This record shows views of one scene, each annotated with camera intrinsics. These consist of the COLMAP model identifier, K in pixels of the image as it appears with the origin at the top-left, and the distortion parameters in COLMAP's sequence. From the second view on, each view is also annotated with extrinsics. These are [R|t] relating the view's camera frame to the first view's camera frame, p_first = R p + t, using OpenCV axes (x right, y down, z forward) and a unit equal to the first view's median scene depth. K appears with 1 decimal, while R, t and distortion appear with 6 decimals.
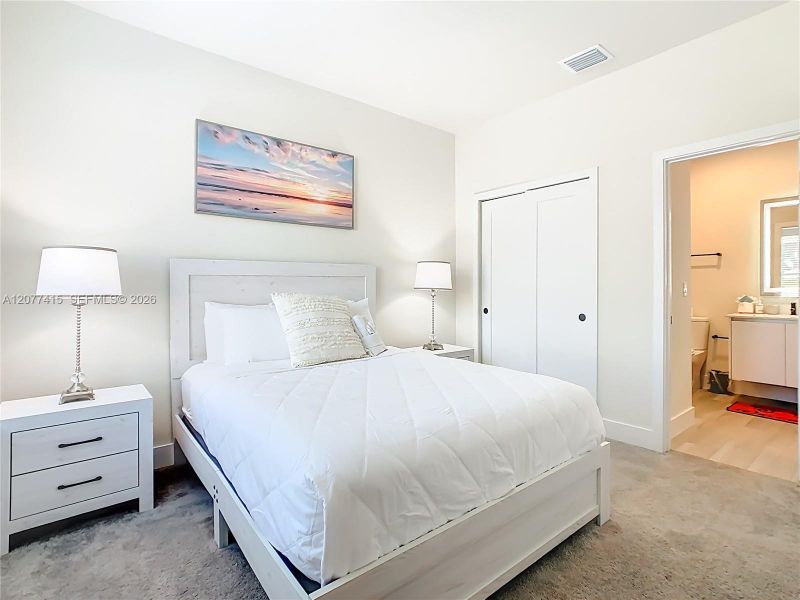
lens RADIAL K [[408.4, 0, 406.1], [0, 408.4, 294.2], [0, 0, 1]] dist [-0.001161, -0.000193]
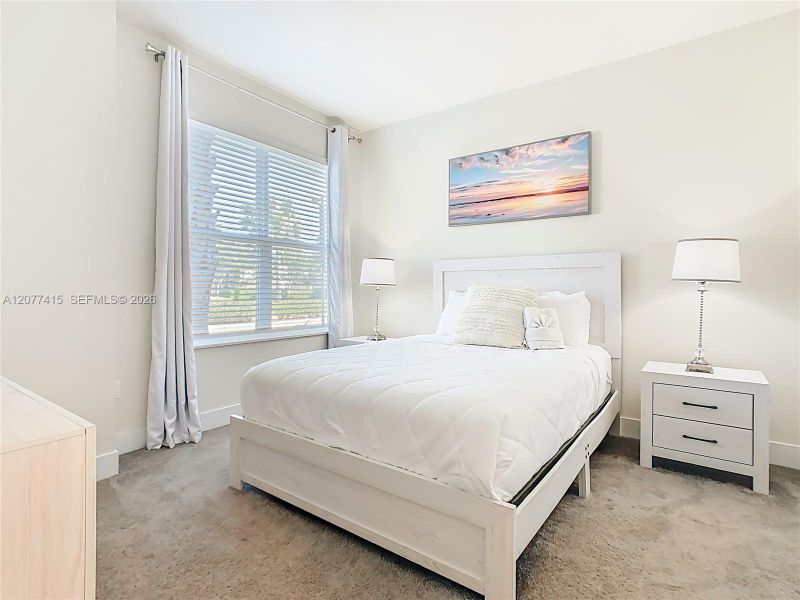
lens RADIAL K [[408.4, 0, 406.4], [0, 408.4, 294.3], [0, 0, 1]] dist [-0.001161, -0.000193]
pose [[0.260570, 0.019204, -0.965264, 0.704497], [-0.025252, 0.999596, 0.013070, 0.015295], [0.965125, 0.020969, 0.260950, 0.439334]]
